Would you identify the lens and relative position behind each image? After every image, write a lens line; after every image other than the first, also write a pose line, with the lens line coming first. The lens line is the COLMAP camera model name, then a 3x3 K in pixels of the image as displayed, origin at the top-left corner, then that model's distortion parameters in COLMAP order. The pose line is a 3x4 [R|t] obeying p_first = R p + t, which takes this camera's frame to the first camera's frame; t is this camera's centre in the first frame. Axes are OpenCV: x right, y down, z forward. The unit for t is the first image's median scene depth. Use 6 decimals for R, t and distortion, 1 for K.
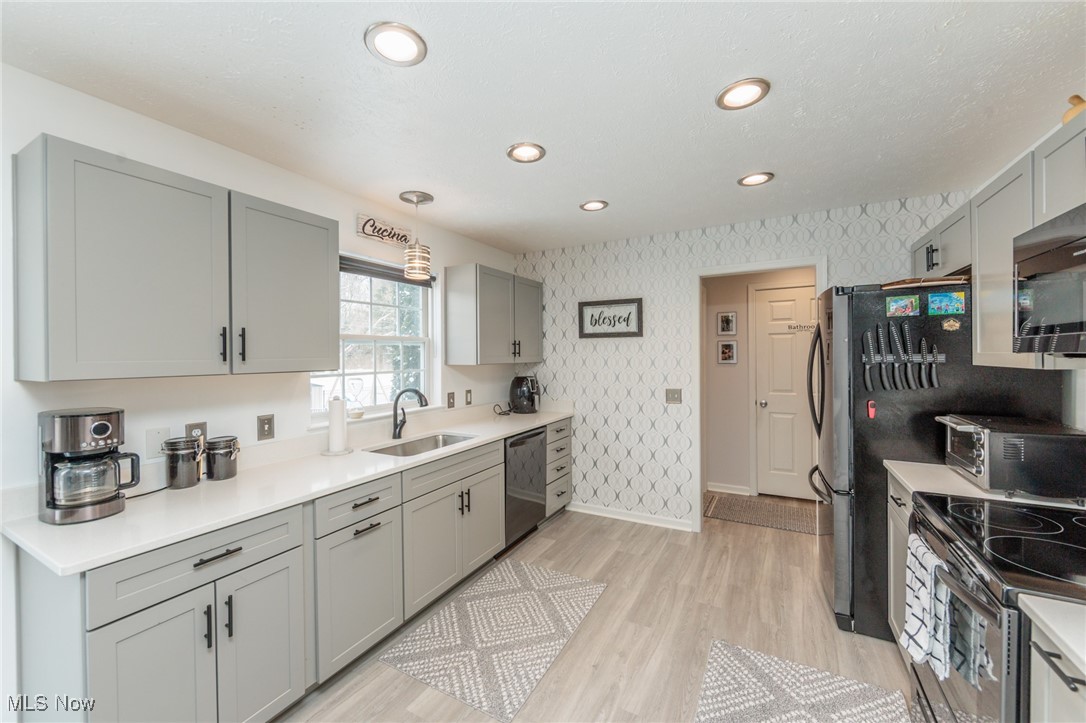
lens RADIAL K [[423.6, 0, 544.0], [0, 423.6, 356.9], [0, 0, 1]] dist [-0.001737, -0.000057]
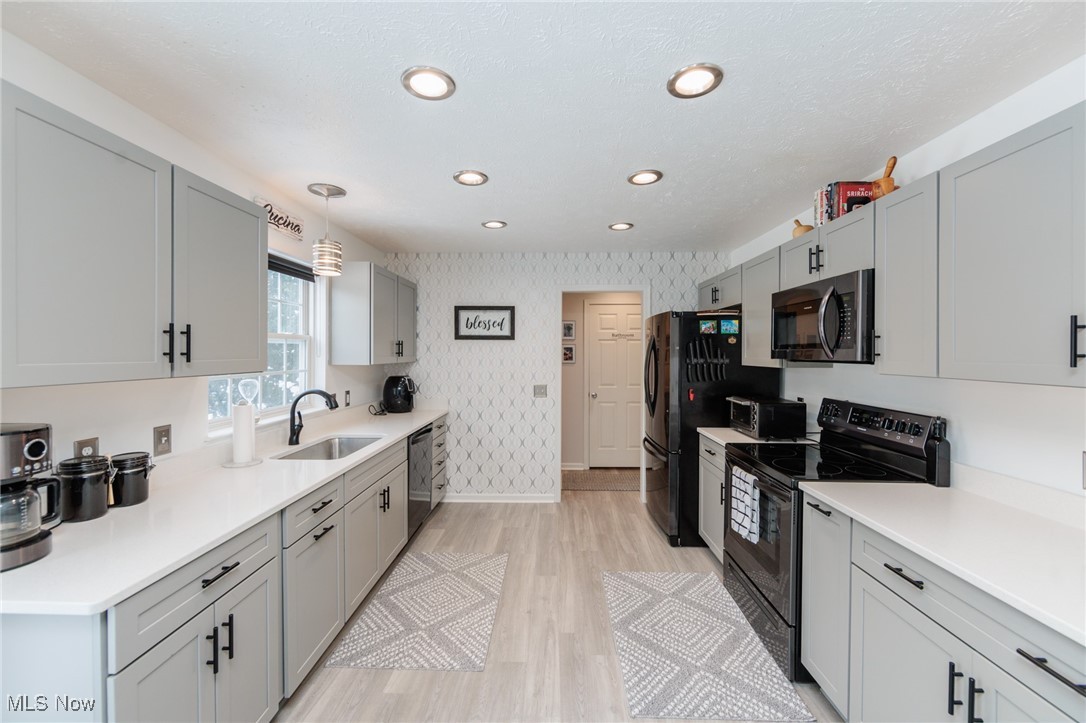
lens RADIAL K [[423.6, 0, 544.0], [0, 423.6, 356.9], [0, 0, 1]] dist [-0.001737, -0.000057]
pose [[0.889342, 0.007185, 0.457186, -0.276698], [-0.009026, 0.999958, 0.001841, -0.006003], [-0.457153, -0.005764, 0.889369, -0.070528]]
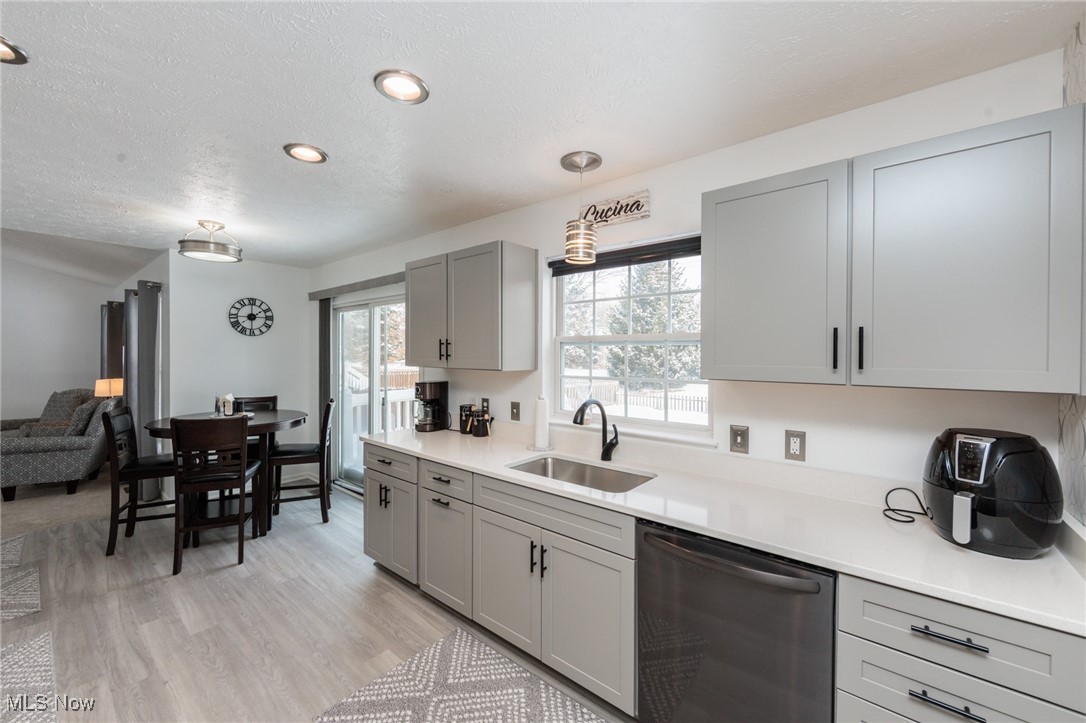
lens RADIAL K [[423.6, 0, 544.0], [0, 423.6, 356.9], [0, 0, 1]] dist [-0.001737, -0.000057]
pose [[-0.194968, 0.014359, -0.980704, 0.462701], [-0.007426, 0.999843, 0.016116, -0.018710], [0.980781, 0.010425, -0.194831, 1.006263]]
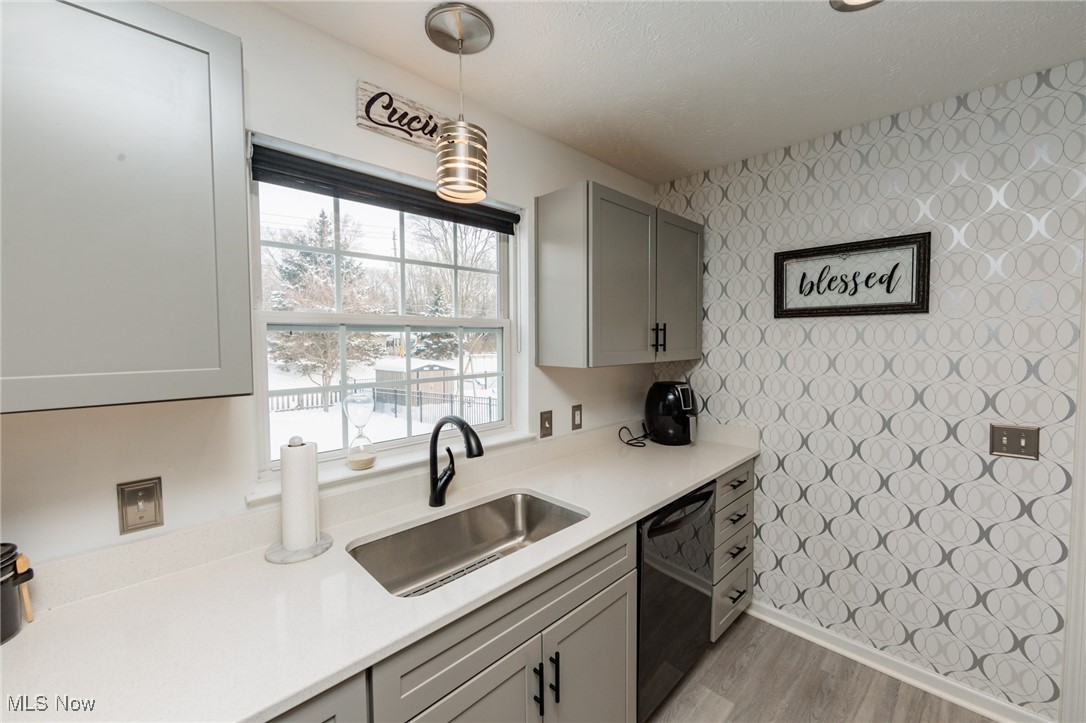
lens RADIAL K [[423.6, 0, 544.0], [0, 423.6, 356.9], [0, 0, 1]] dist [-0.001737, -0.000057]
pose [[0.954920, 0.014768, -0.296495, -0.054745], [-0.003555, 0.999259, 0.038324, -0.018209], [0.296842, -0.035542, 0.954265, 0.509468]]
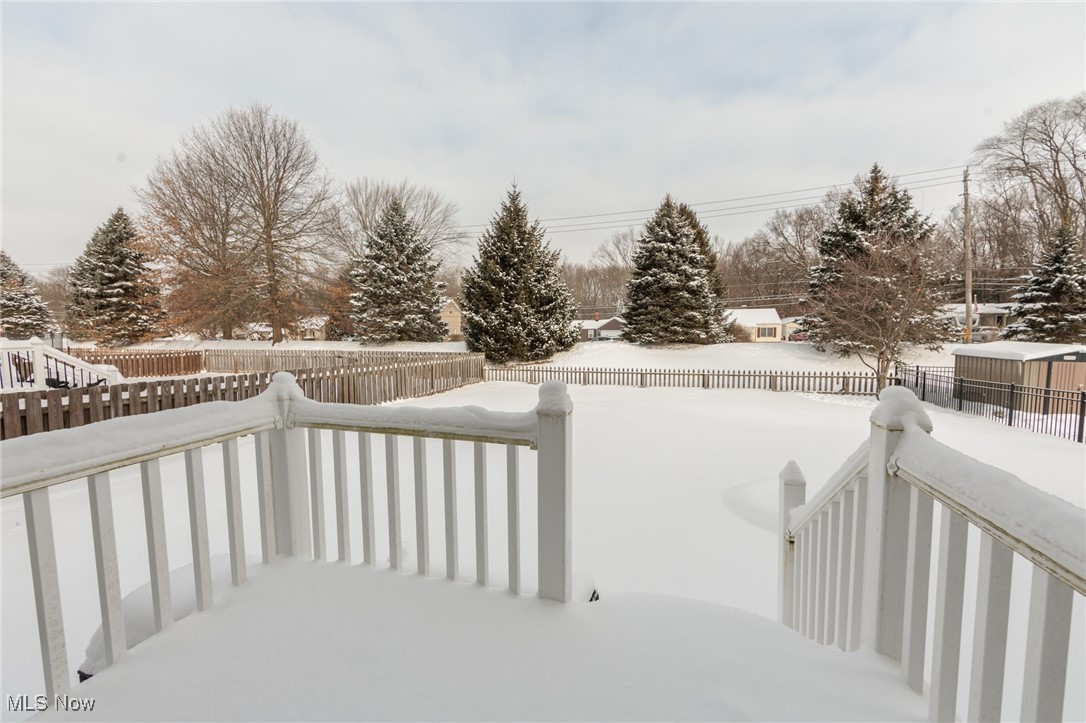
lens RADIAL K [[423.6, 0, 544.0], [0, 423.6, 356.9], [0, 0, 1]] dist [-0.001737, -0.000057]
pose [[0.203932, 0.075718, -0.976053, -0.707340], [0.003407, 0.996944, 0.078050, 0.066509], [0.978979, -0.019242, 0.203051, 0.360066]]
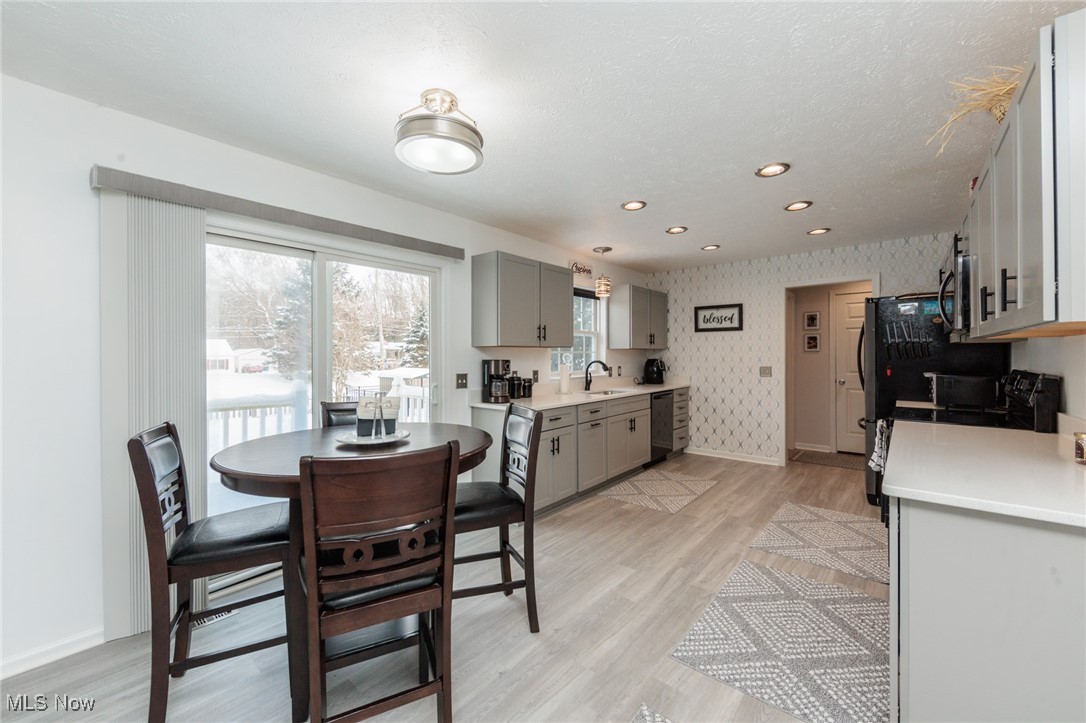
lens RADIAL K [[423.6, 0, 544.0], [0, 423.6, 356.9], [0, 0, 1]] dist [-0.001737, -0.000057]
pose [[0.978702, 0.005988, -0.205199, -0.163931], [-0.005789, 0.999982, 0.001571, 0.054450], [0.205204, -0.000350, 0.978719, -0.679265]]
